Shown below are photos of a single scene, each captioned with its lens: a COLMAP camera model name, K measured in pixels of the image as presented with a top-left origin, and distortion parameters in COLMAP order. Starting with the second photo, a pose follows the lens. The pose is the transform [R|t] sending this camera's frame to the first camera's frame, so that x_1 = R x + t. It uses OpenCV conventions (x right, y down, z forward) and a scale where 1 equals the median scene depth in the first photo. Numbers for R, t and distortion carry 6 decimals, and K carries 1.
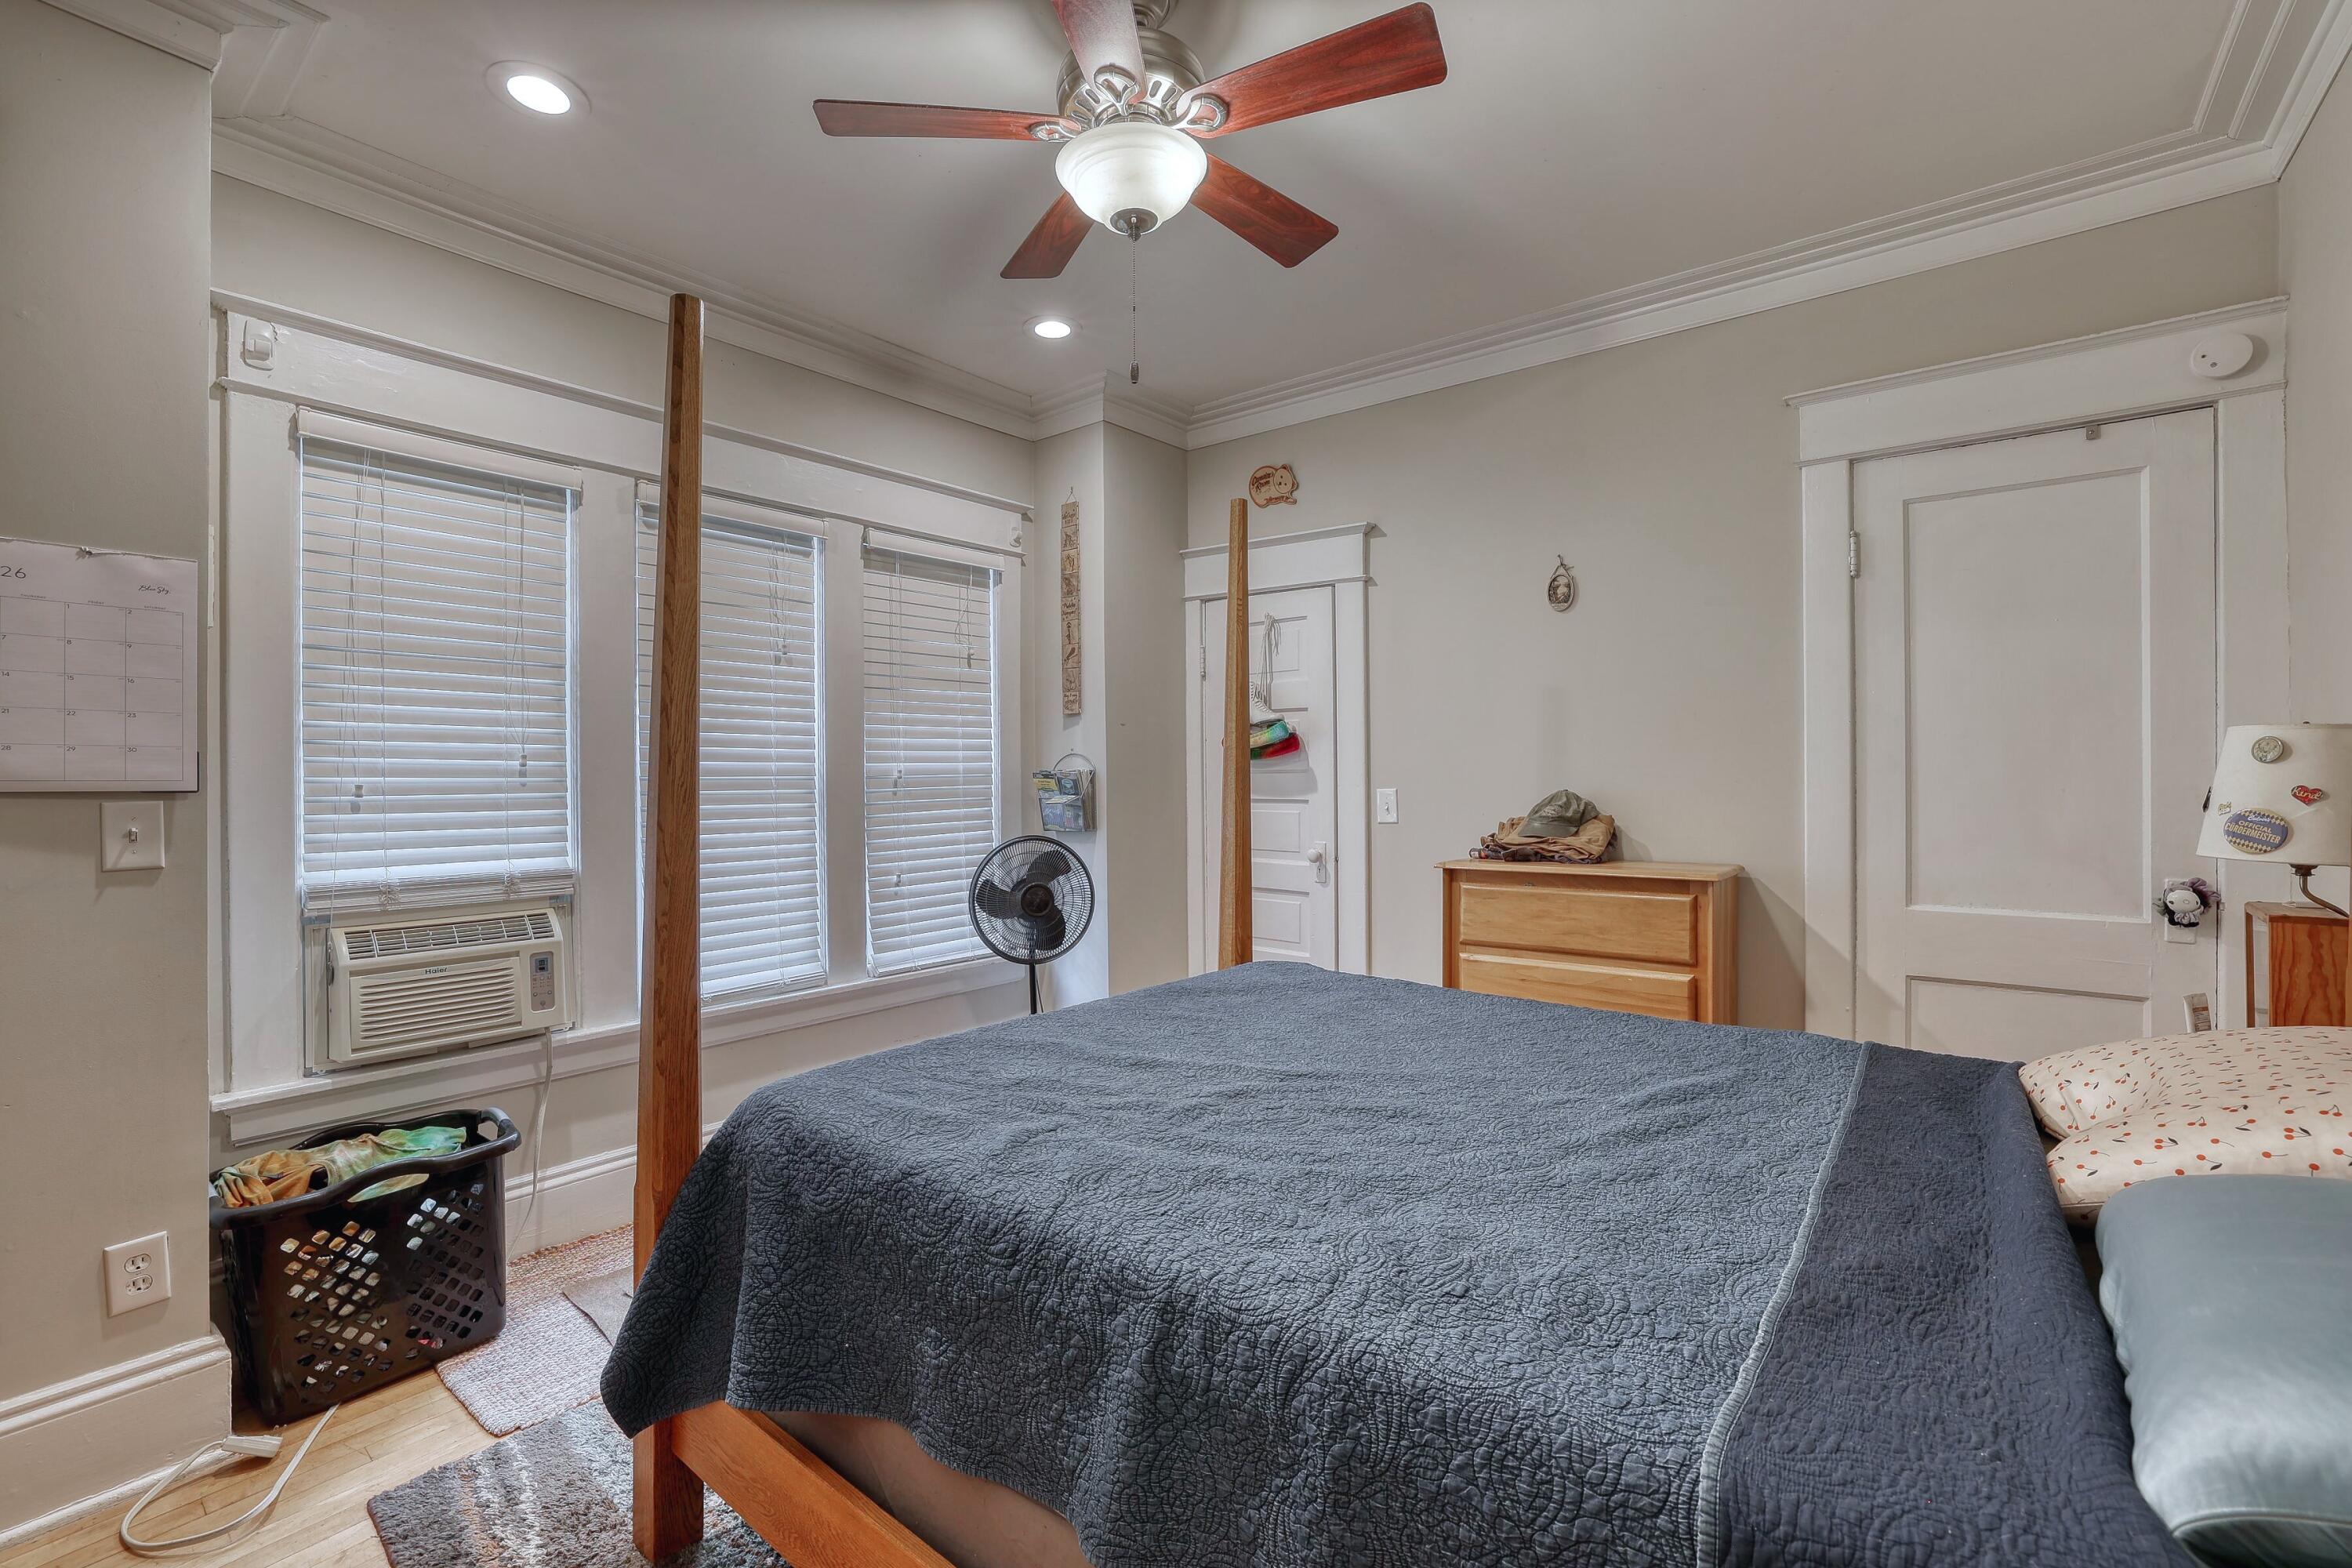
lens RADIAL K [[1016.3, 0, 1173.6], [0, 1016.3, 778.6], [0, 0, 1]] dist [-0.036703, 0.012864]
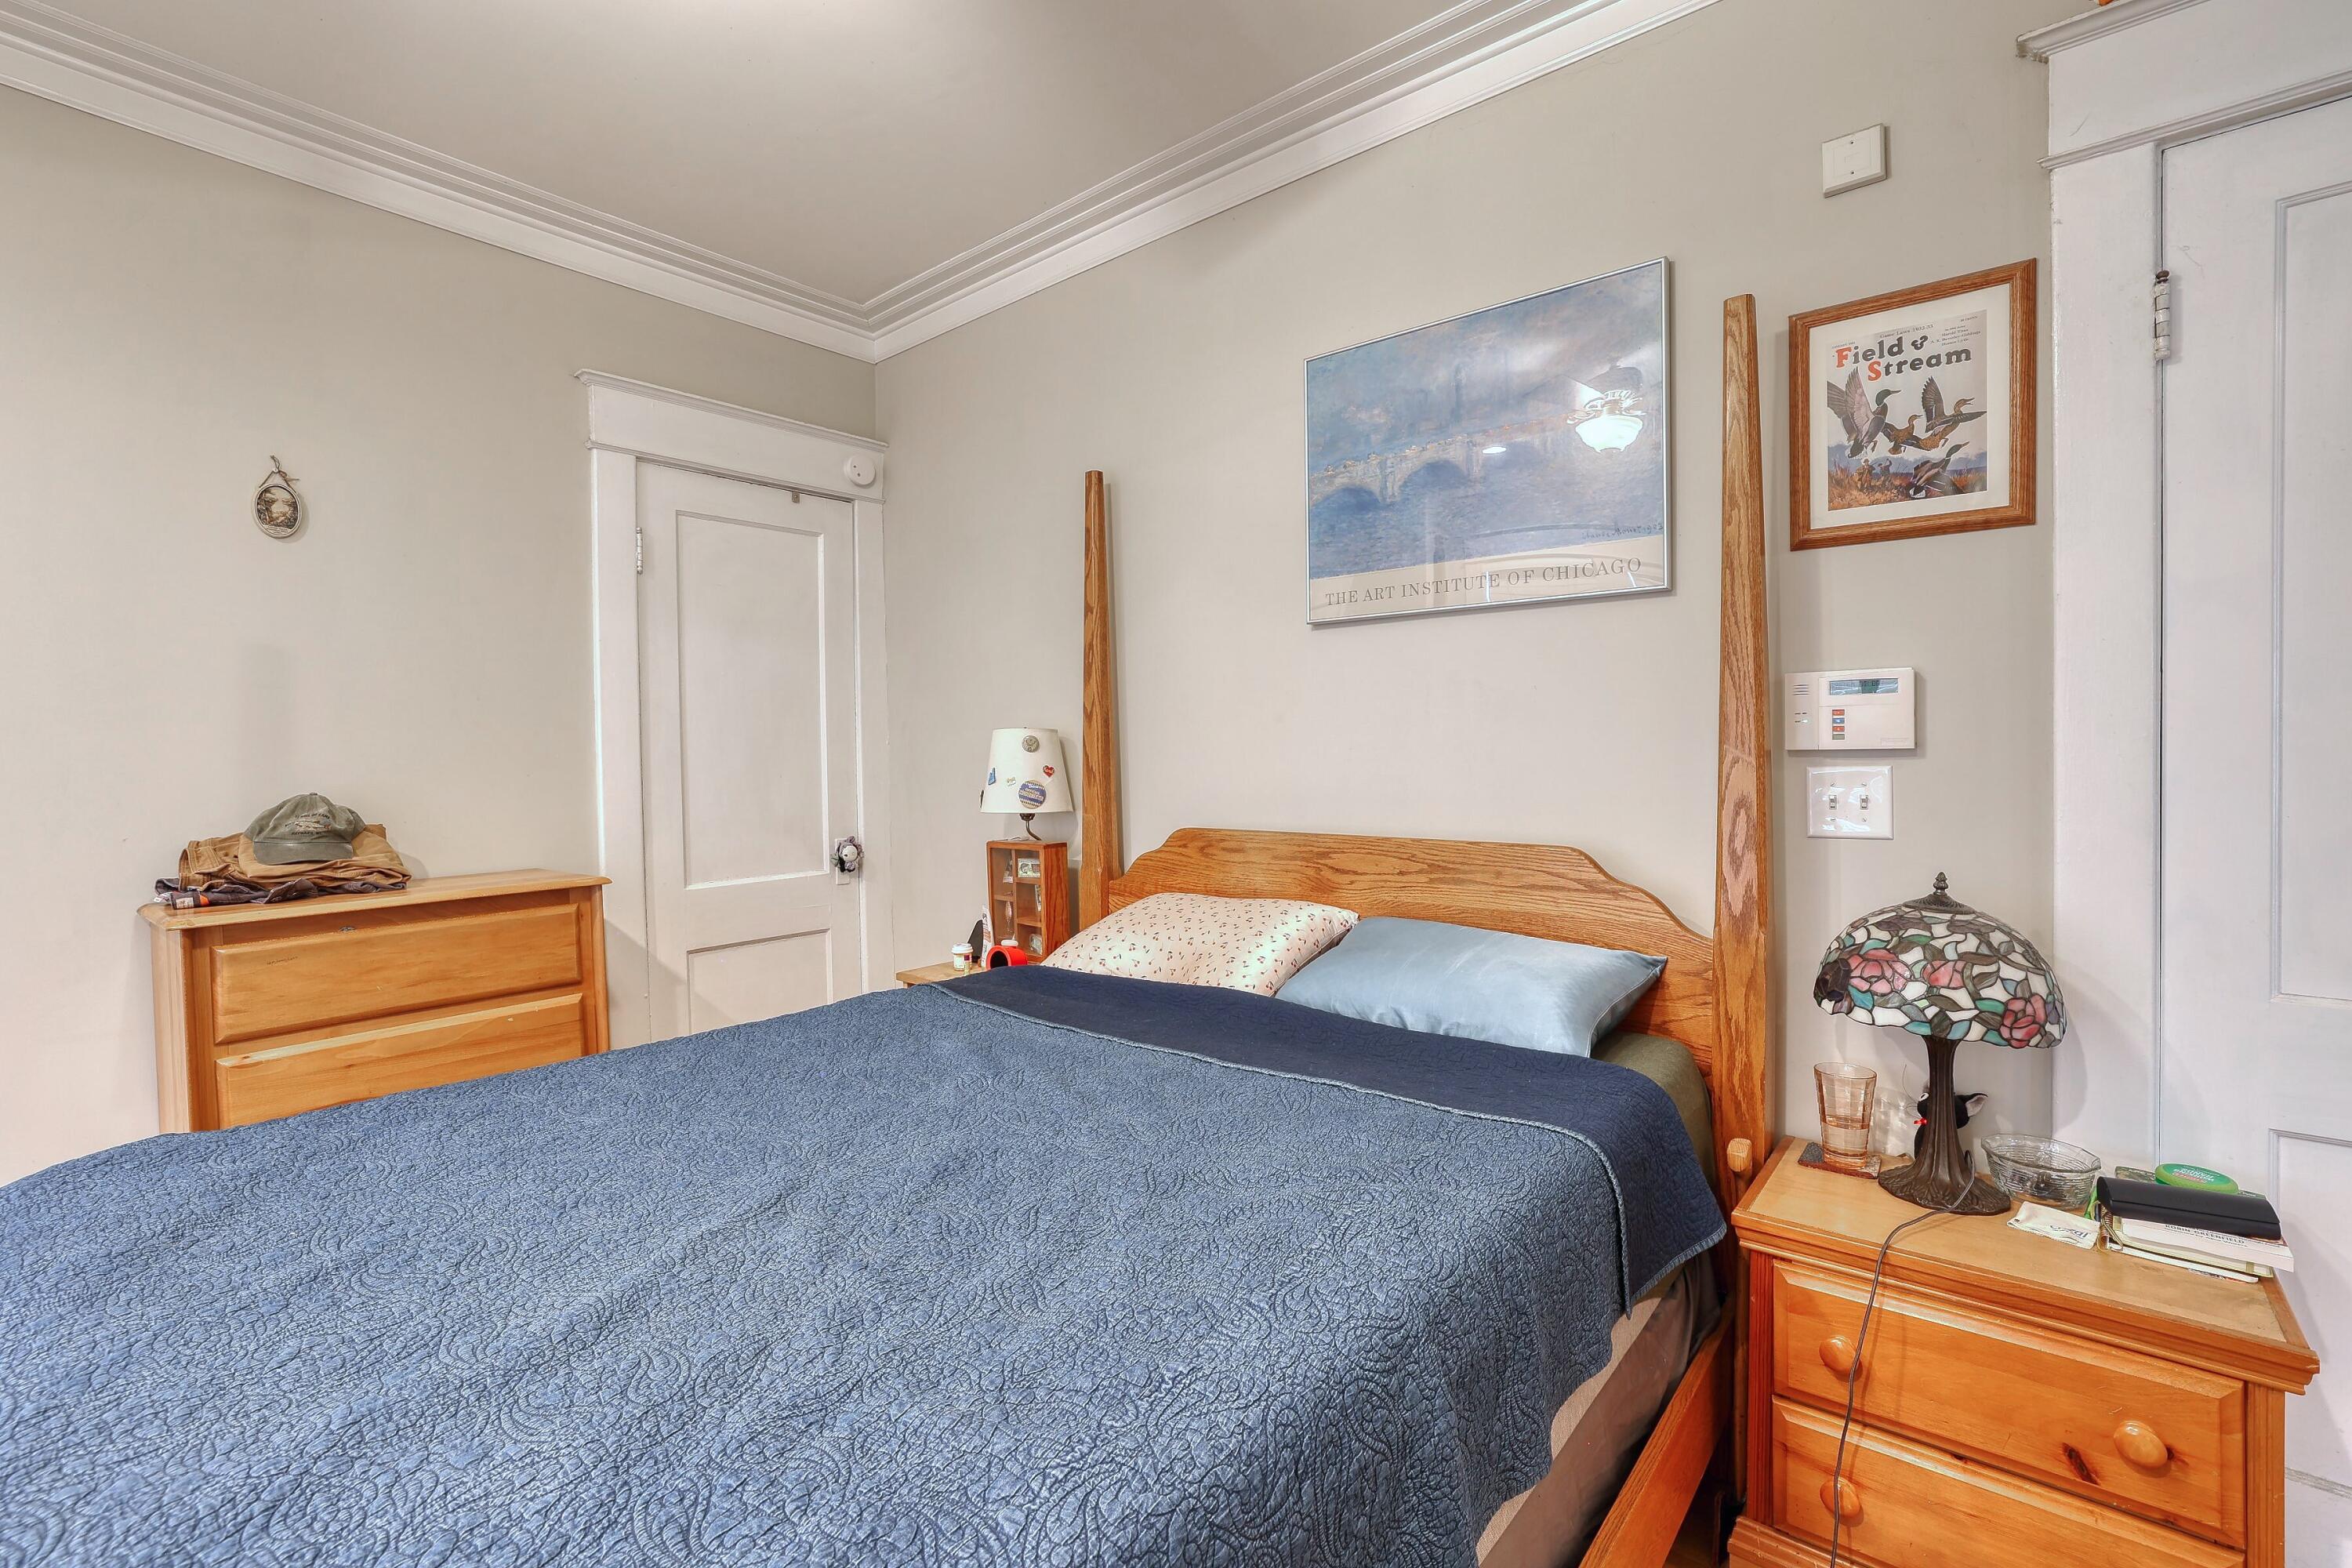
lens RADIAL K [[1016.3, 0, 1179.6], [0, 1016.3, 771.2], [0, 0, 1]] dist [-0.036703, 0.012864]
pose [[0.039885, -0.015063, 0.999091, -0.337899], [0.021456, 0.999669, 0.014215, -0.001565], [-0.998974, 0.020869, 0.040195, 0.428480]]
